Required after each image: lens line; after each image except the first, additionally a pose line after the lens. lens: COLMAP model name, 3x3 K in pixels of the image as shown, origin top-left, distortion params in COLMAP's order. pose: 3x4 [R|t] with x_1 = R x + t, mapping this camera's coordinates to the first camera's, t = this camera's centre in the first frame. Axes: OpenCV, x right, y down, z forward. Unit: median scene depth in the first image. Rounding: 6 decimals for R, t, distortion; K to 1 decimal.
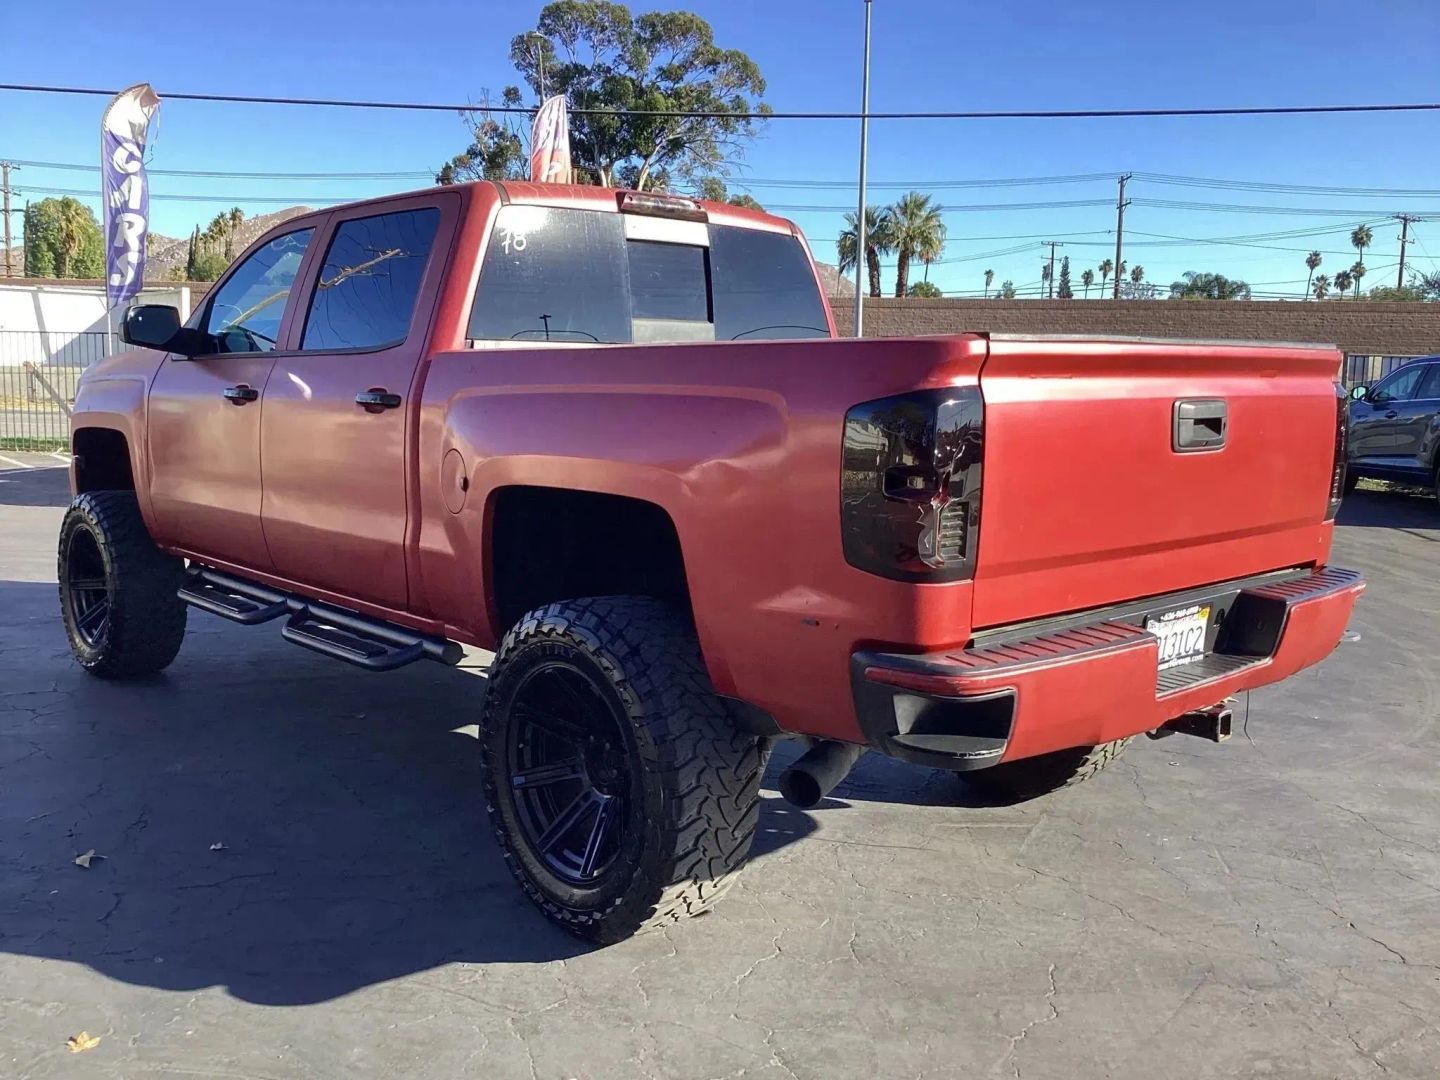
lens RADIAL K [[1327.2, 0, 720.0], [0, 1327.2, 540.0], [0, 0, 1]] dist [0.099520, -0.204026]
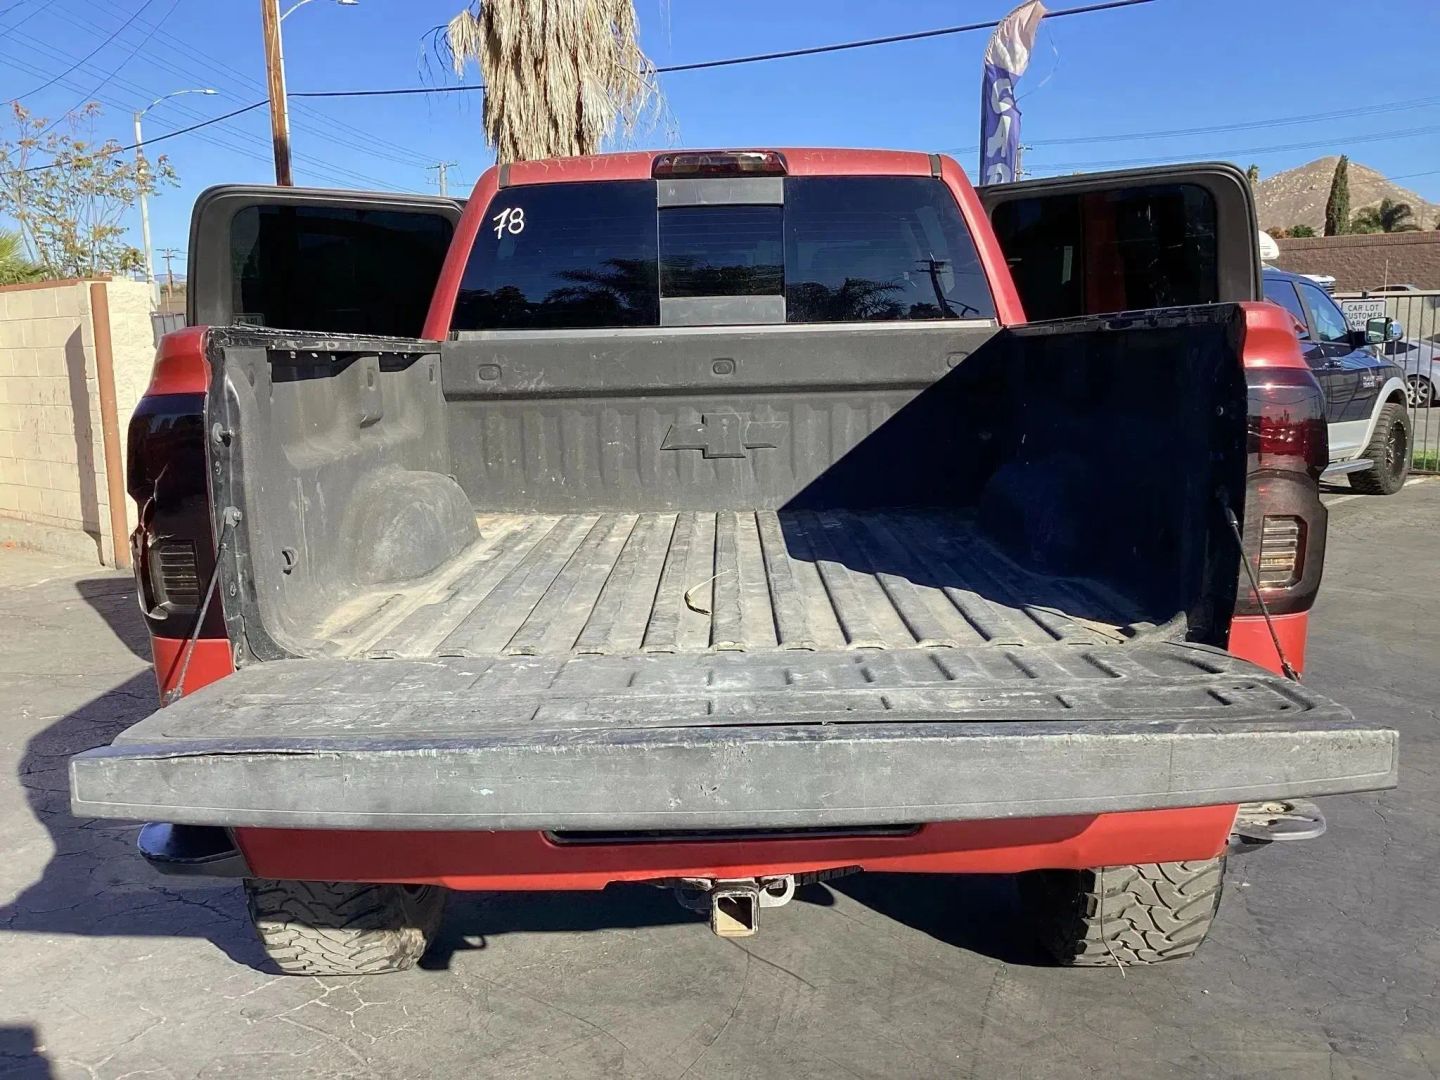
lens RADIAL K [[1328.8, 0, 715.4], [0, 1328.8, 538.1], [0, 0, 1]] dist [0.089993, -0.184121]
pose [[0.722275, 0.074960, -0.687531, 0.792634], [-0.057200, 0.997178, 0.048630, -0.071498], [0.689236, 0.004202, 0.724524, 0.525162]]
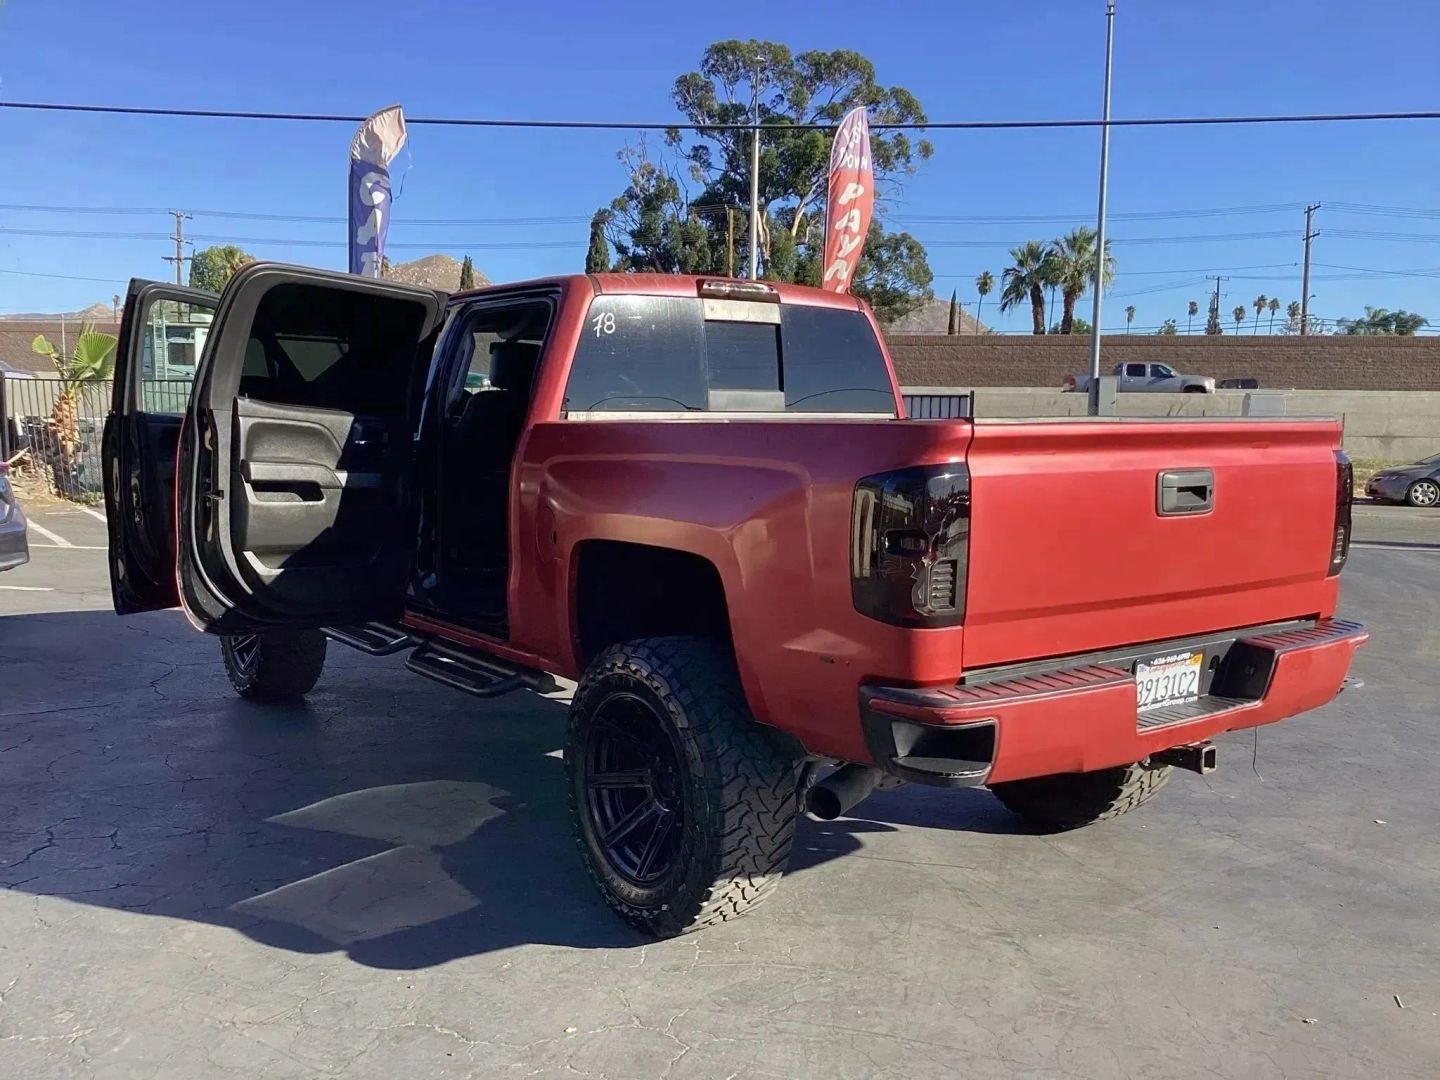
lens RADIAL K [[1339.3, 0, 717.2], [0, 1339.3, 540.2], [0, 0, 1]] dist [0.114486, -0.242822]
pose [[0.994455, 0.007478, -0.104897, 0.083871], [-0.010567, 0.999526, -0.028925, -0.008079], [0.104631, 0.029873, 0.994062, -0.175820]]
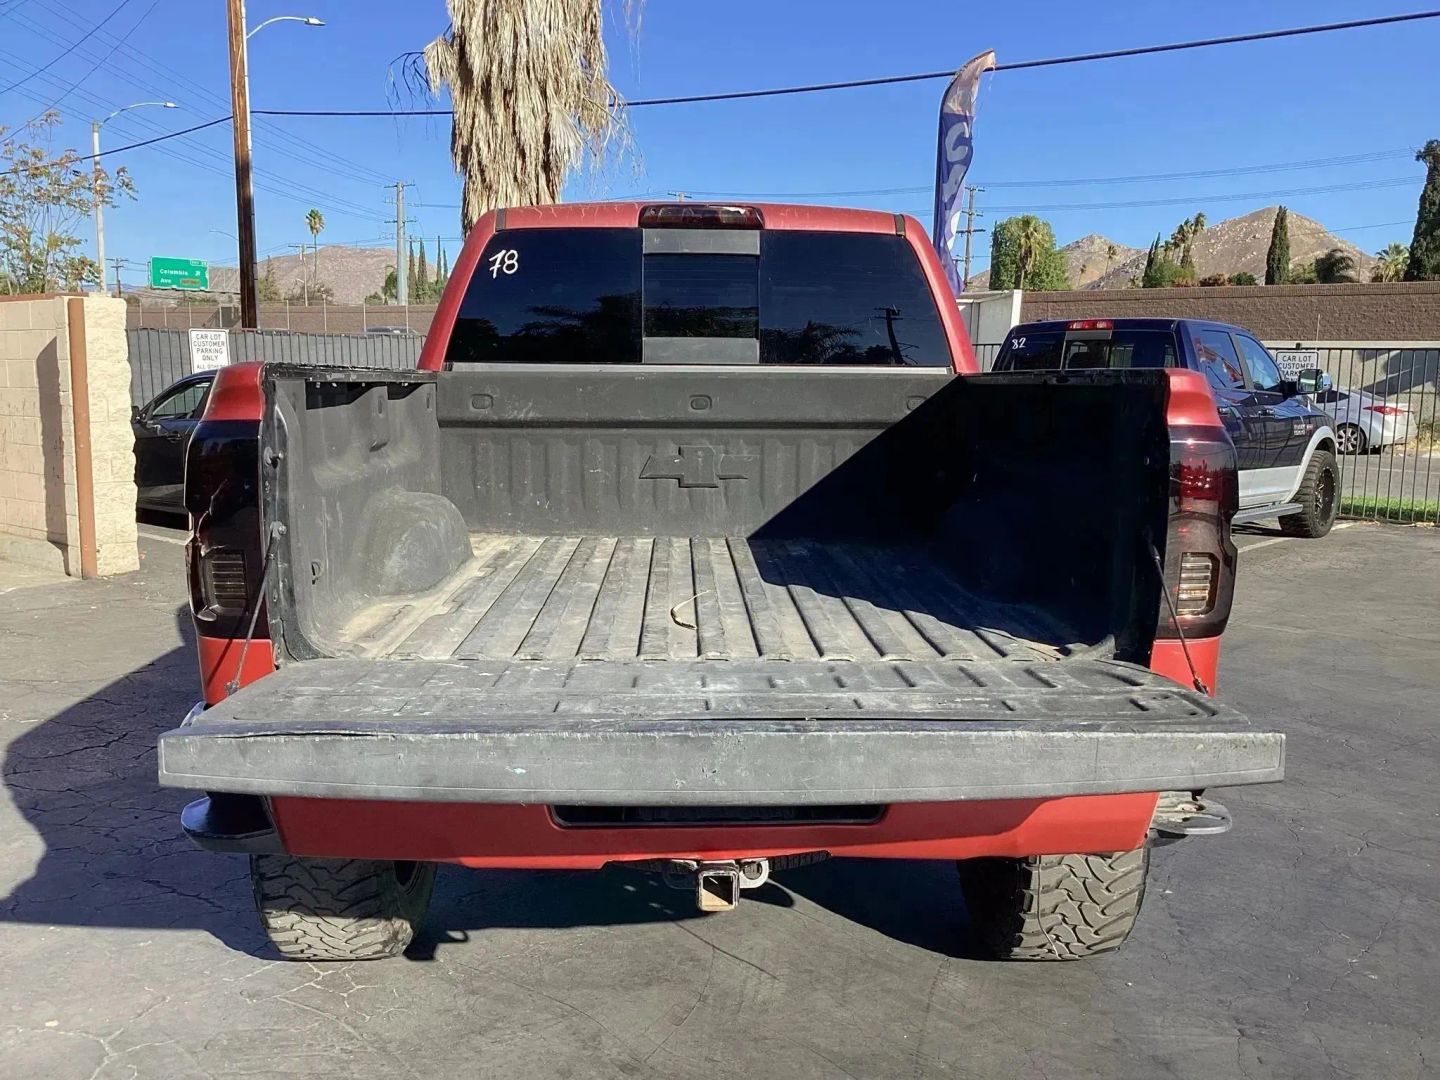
lens RADIAL K [[1327.2, 0, 720.0], [0, 1327.2, 540.0], [0, 0, 1]] dist [0.099520, -0.204026]
pose [[0.749056, 0.080958, -0.657541, 0.836102], [-0.083924, 0.996105, 0.027039, -0.071496], [0.657169, 0.034929, 0.752933, 0.442746]]
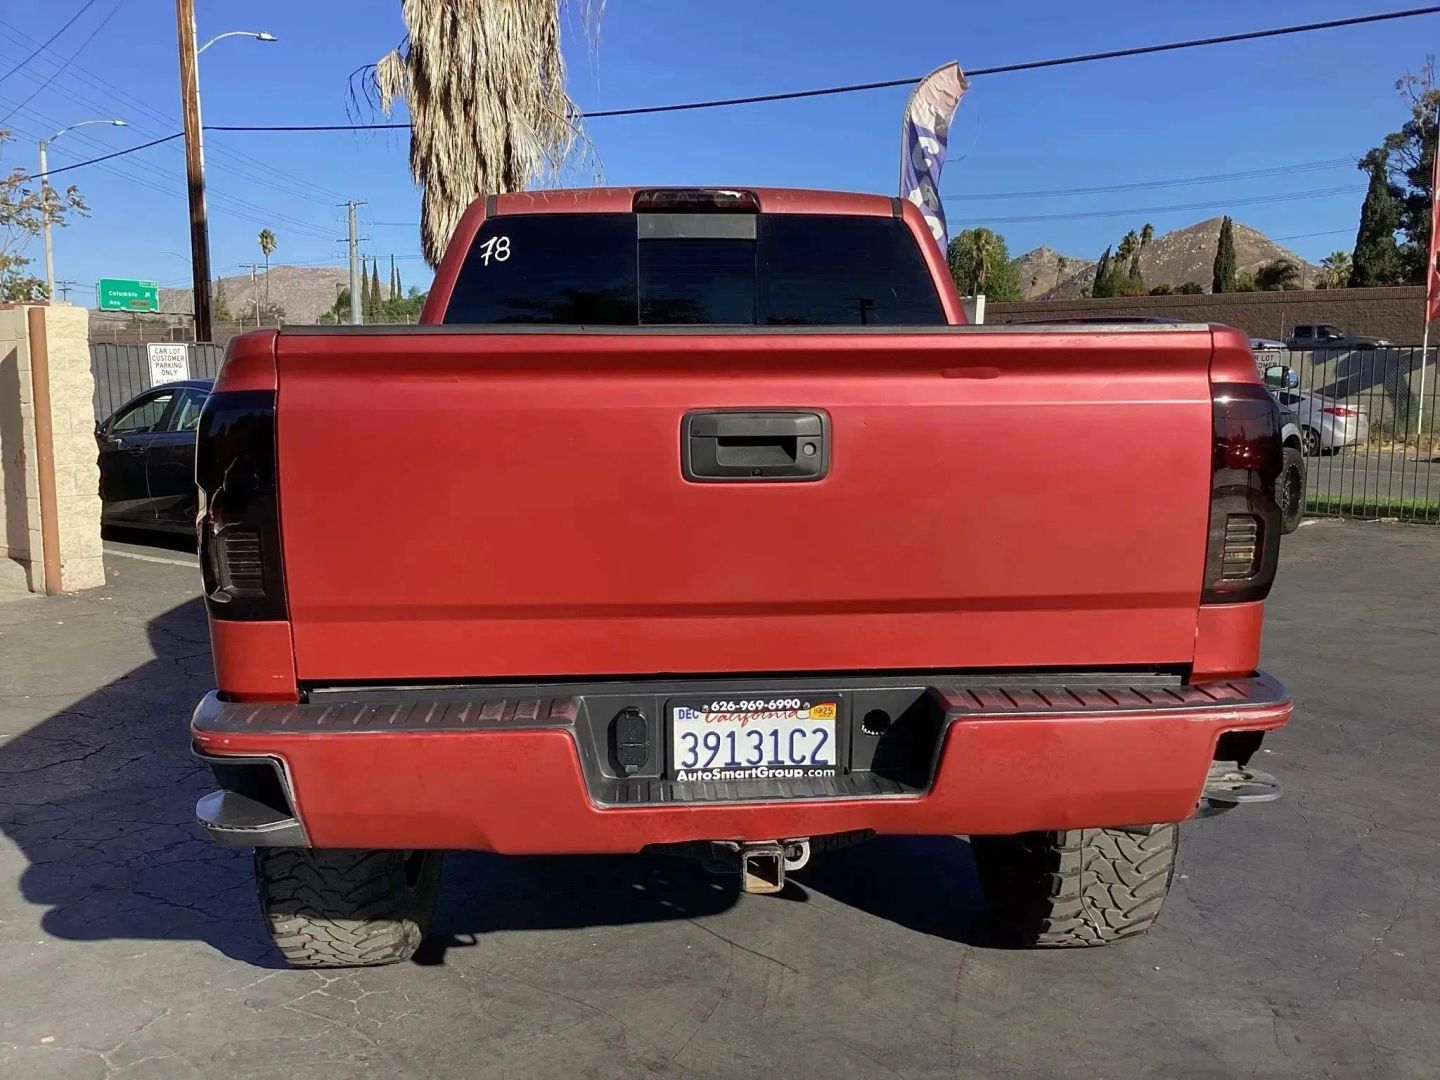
lens RADIAL K [[1327.2, 0, 720.0], [0, 1327.2, 540.0], [0, 0, 1]] dist [0.099520, -0.204026]
pose [[0.770772, 0.058764, -0.634395, 0.788985], [-0.065677, 0.997761, 0.012627, -0.042395], [0.633717, 0.031933, 0.772906, 0.435623]]
